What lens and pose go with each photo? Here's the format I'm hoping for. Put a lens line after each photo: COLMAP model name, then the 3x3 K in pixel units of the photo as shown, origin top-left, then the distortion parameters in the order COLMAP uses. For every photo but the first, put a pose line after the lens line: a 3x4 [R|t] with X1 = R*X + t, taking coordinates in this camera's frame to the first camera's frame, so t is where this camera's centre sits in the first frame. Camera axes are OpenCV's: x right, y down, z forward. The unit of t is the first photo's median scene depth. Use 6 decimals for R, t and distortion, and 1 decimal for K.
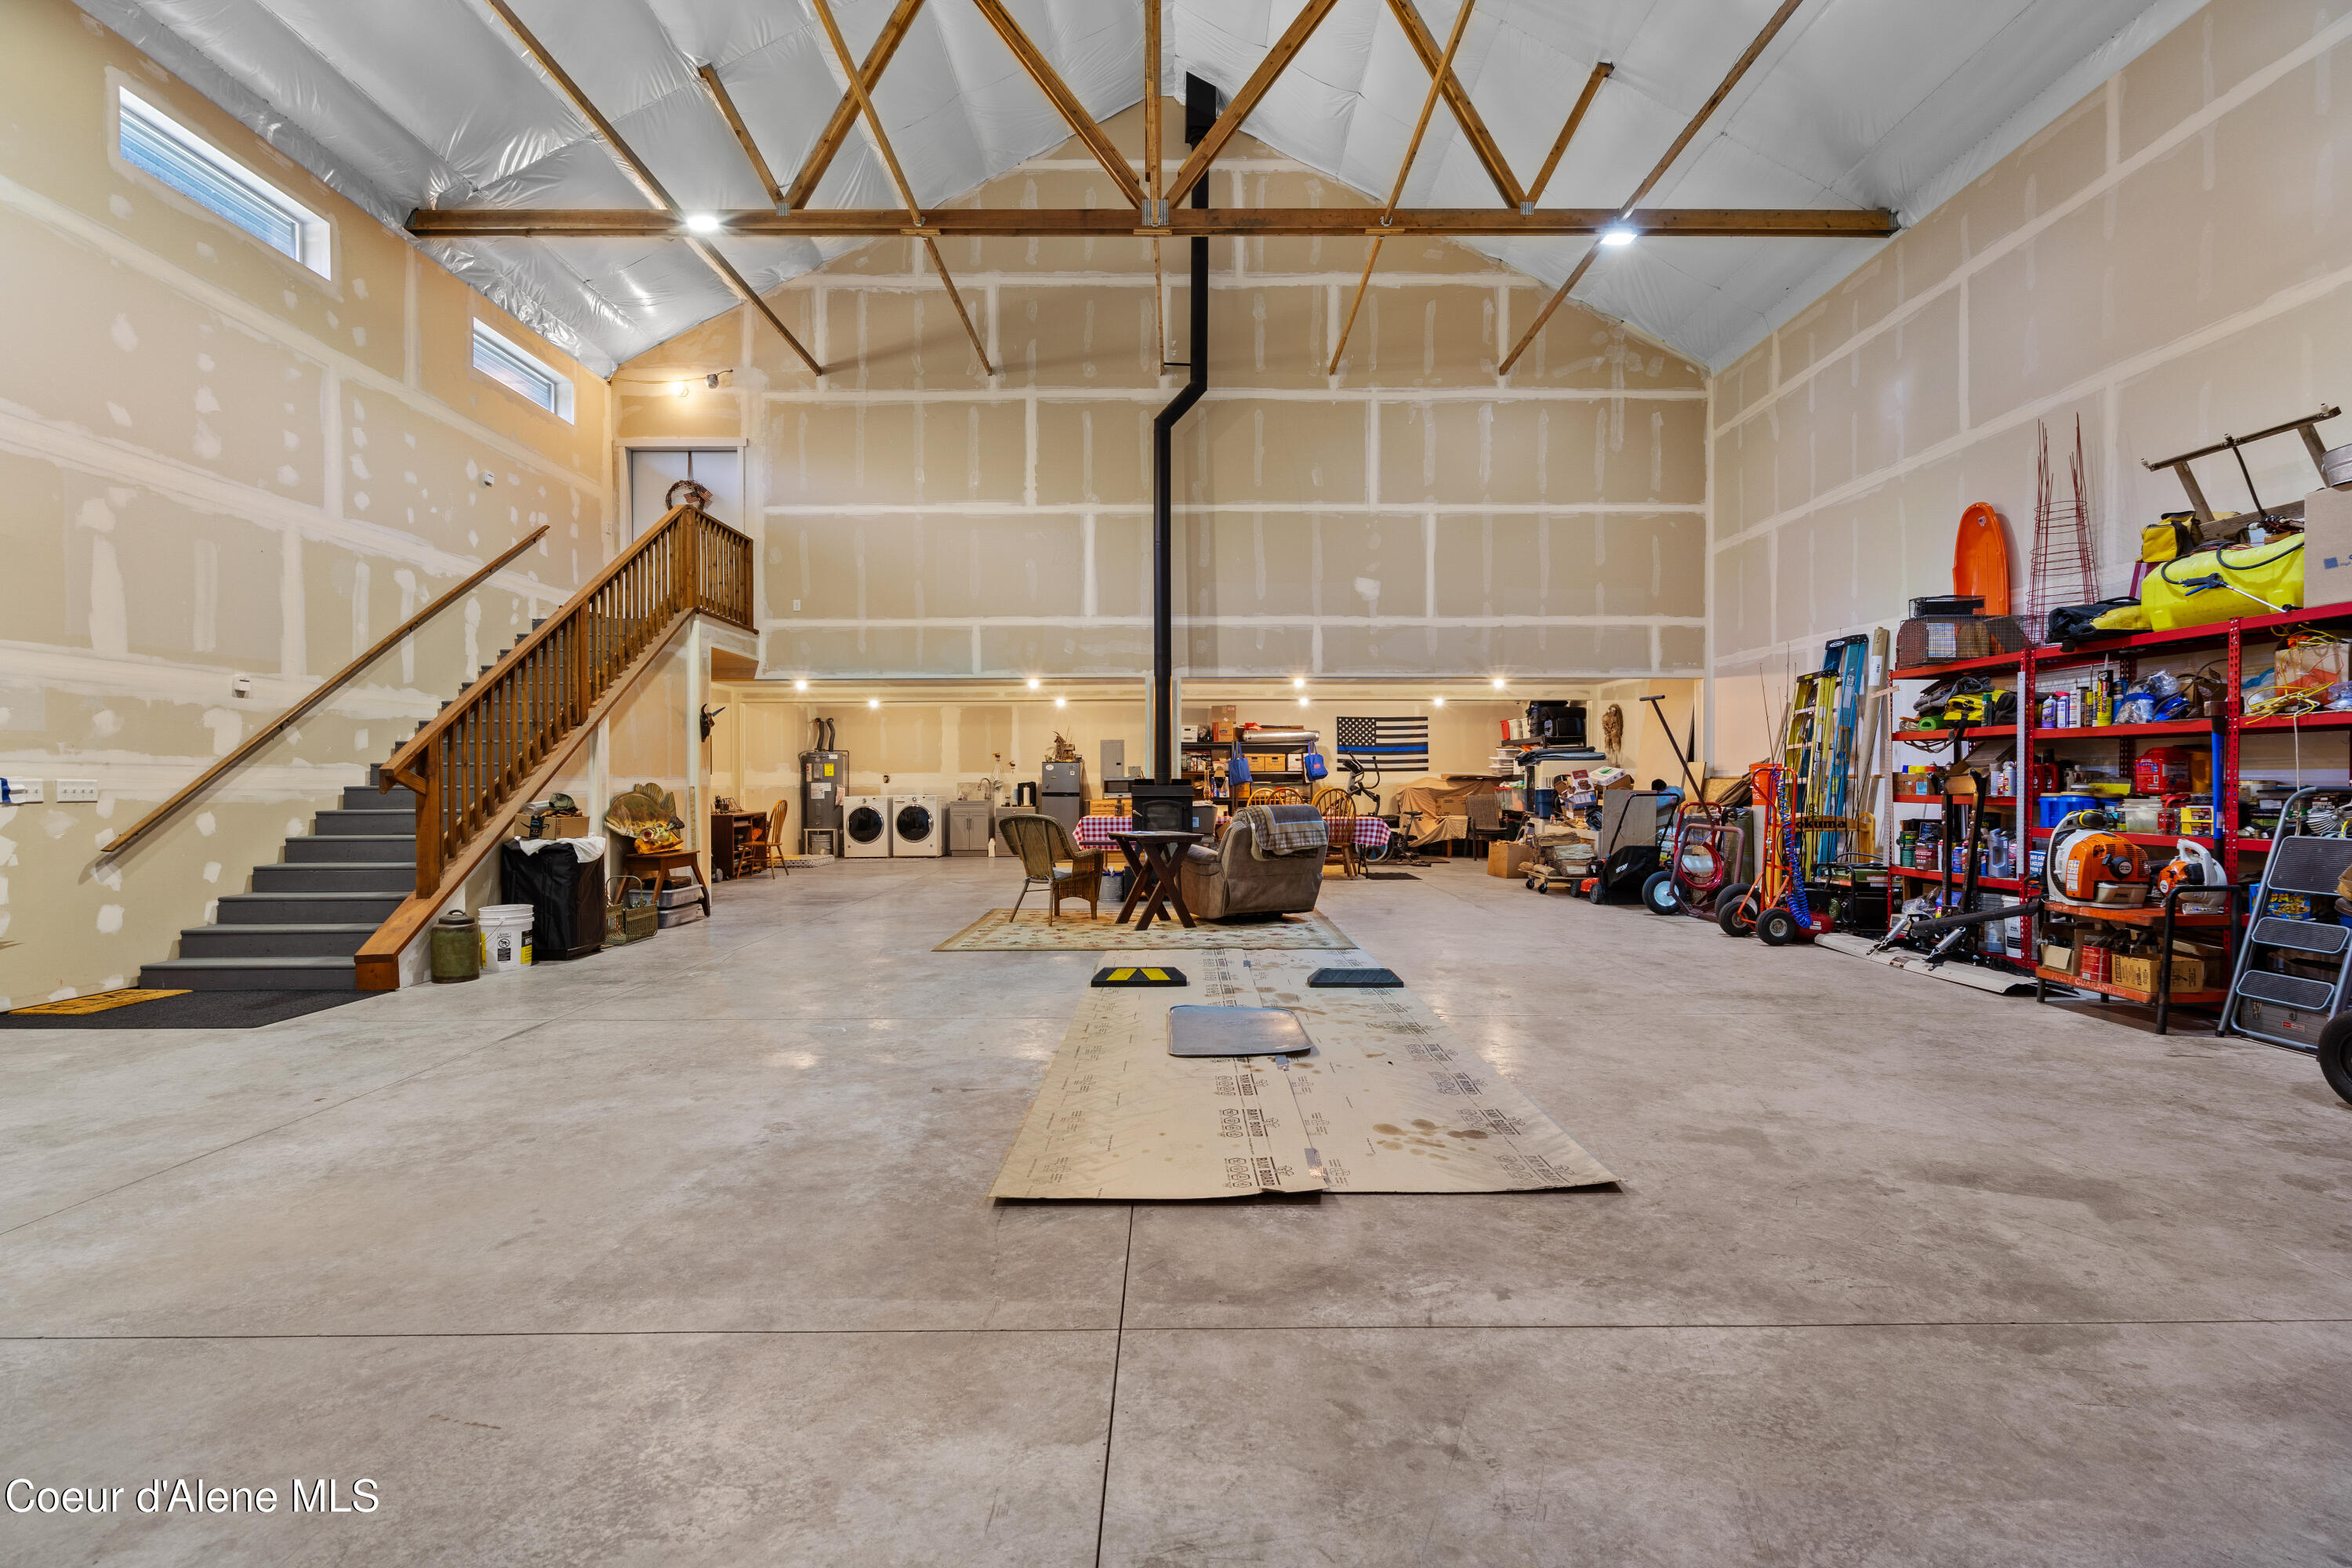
lens RADIAL K [[1048.6, 0, 1177.7], [0, 1048.6, 788.0], [0, 0, 1]] dist [-0.001019, 0.000056]
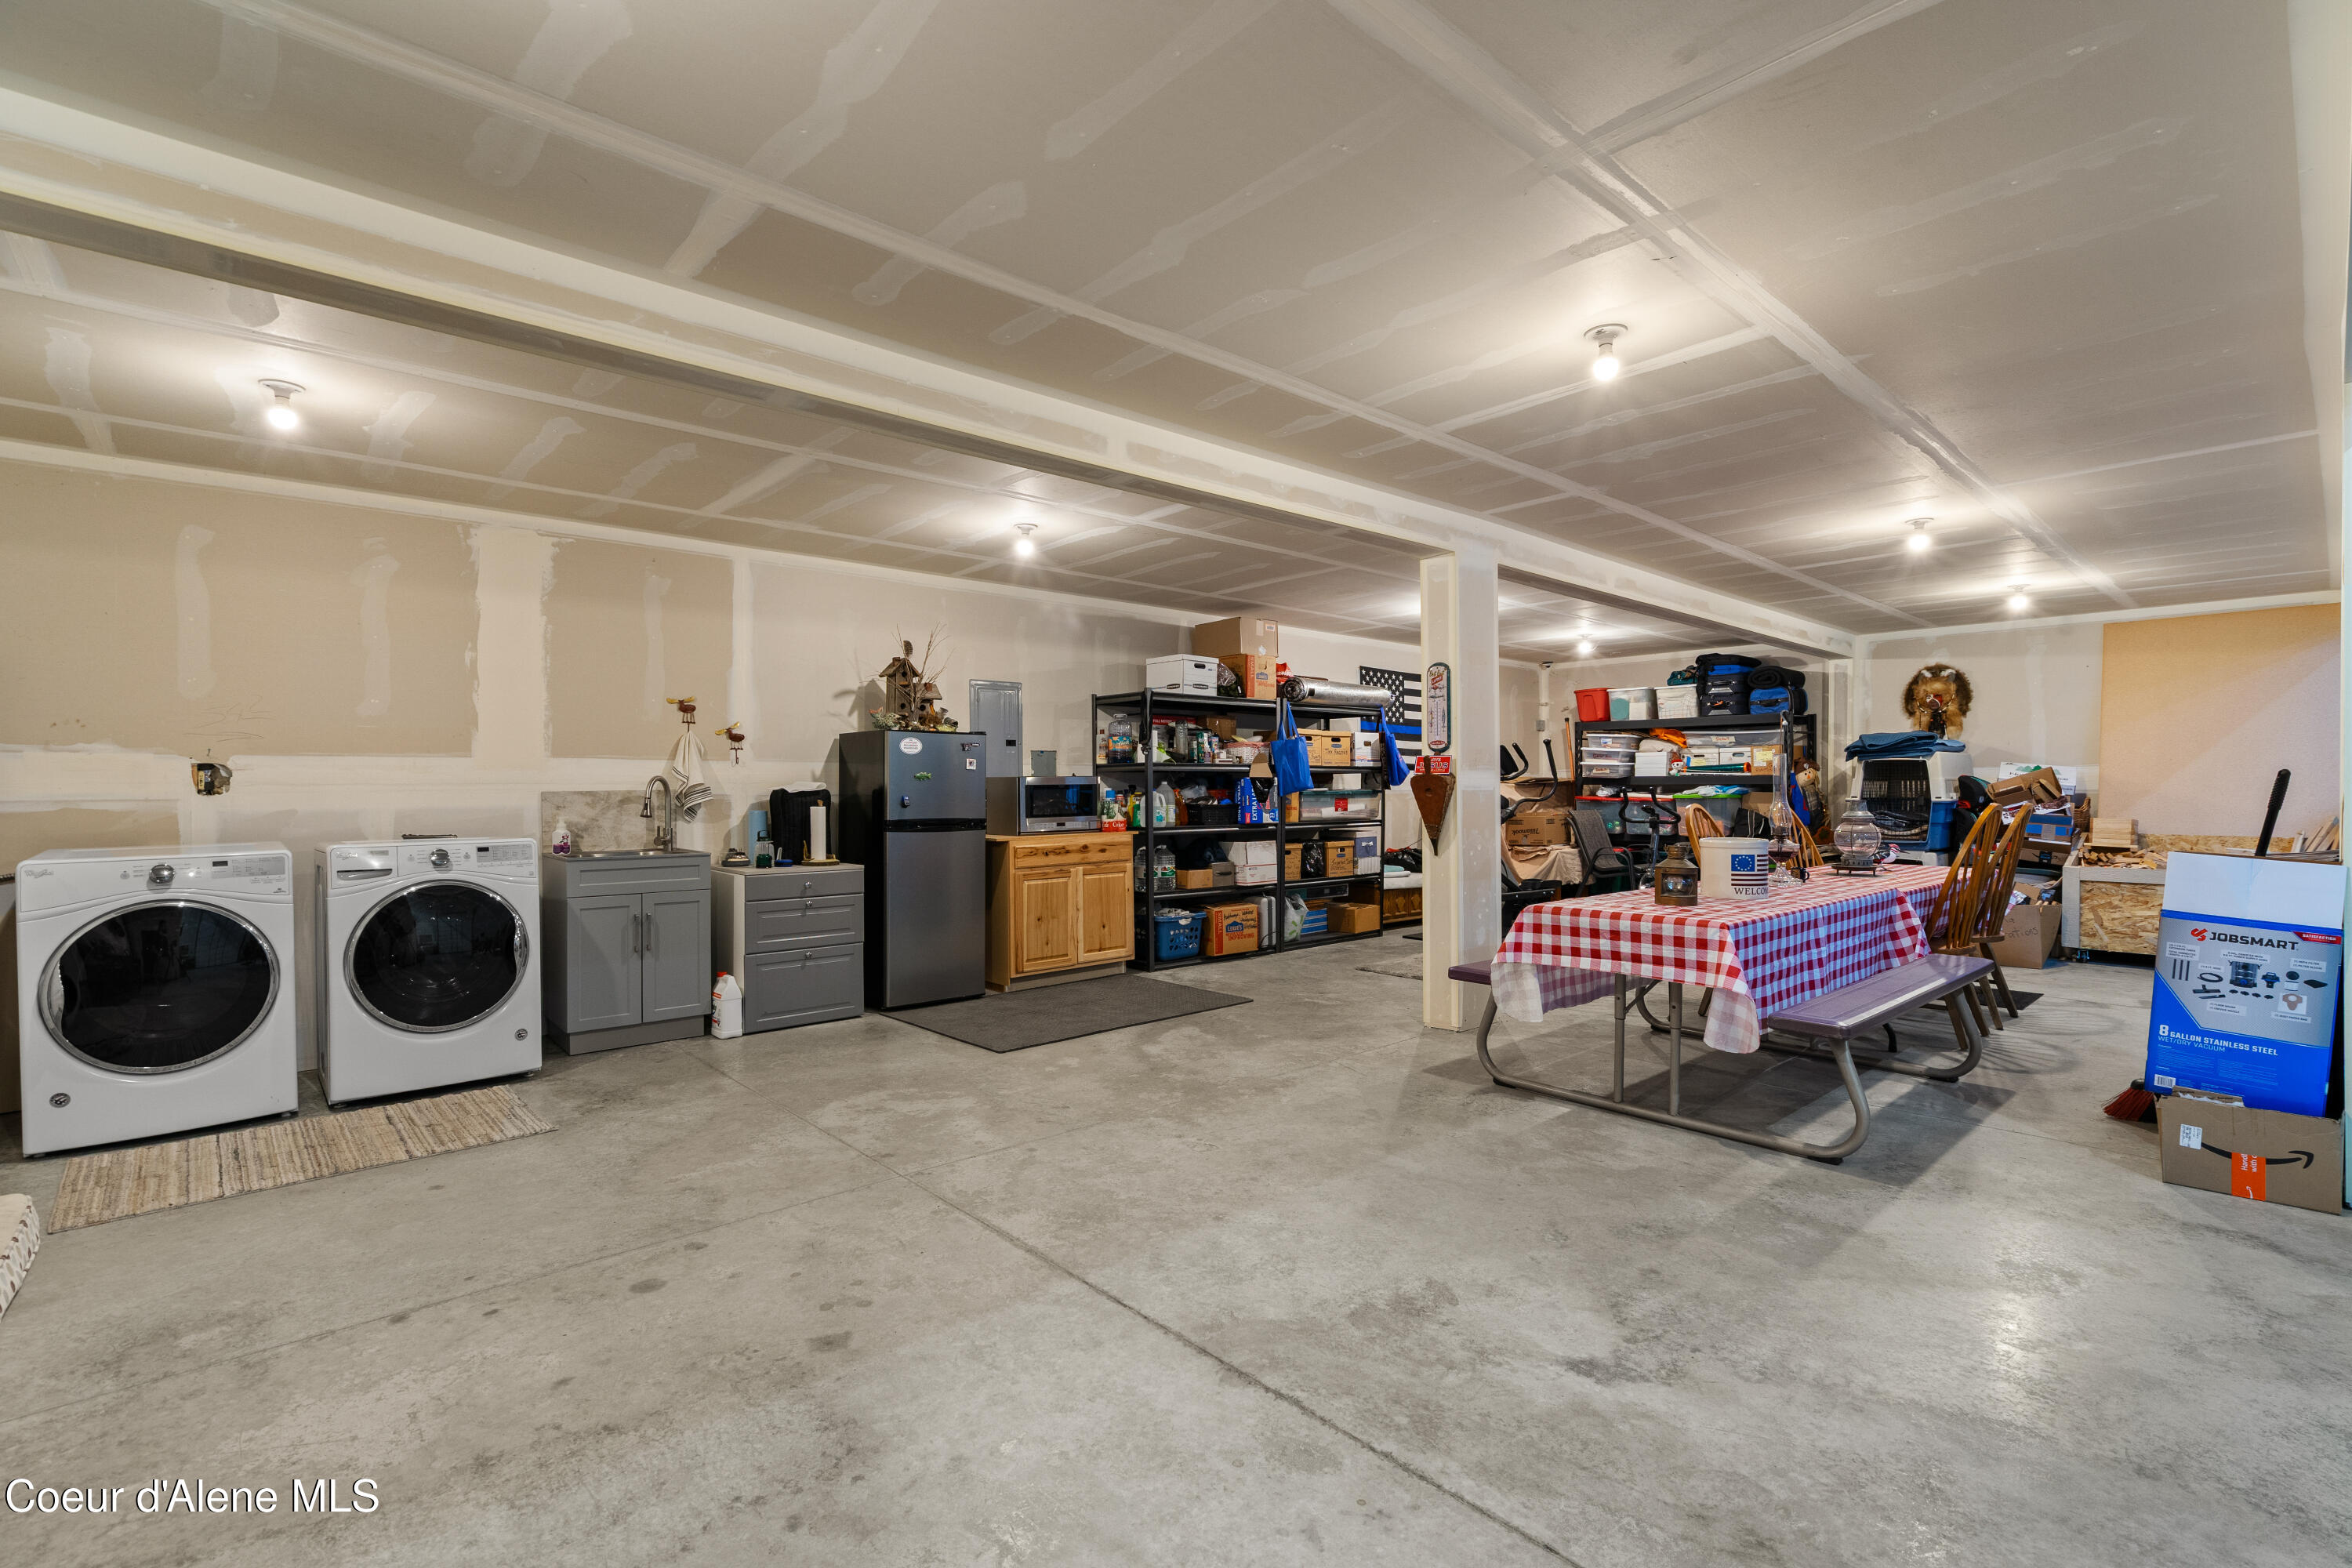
lens RADIAL K [[1048.6, 0, 1181.3], [0, 1048.6, 788.3], [0, 0, 1]] dist [-0.001019, 0.000056]
pose [[0.738769, 0.000429, 0.673959, -0.284903], [0.002545, 0.999991, -0.003427, -0.004710], [-0.673954, 0.004247, 0.738761, 0.686133]]
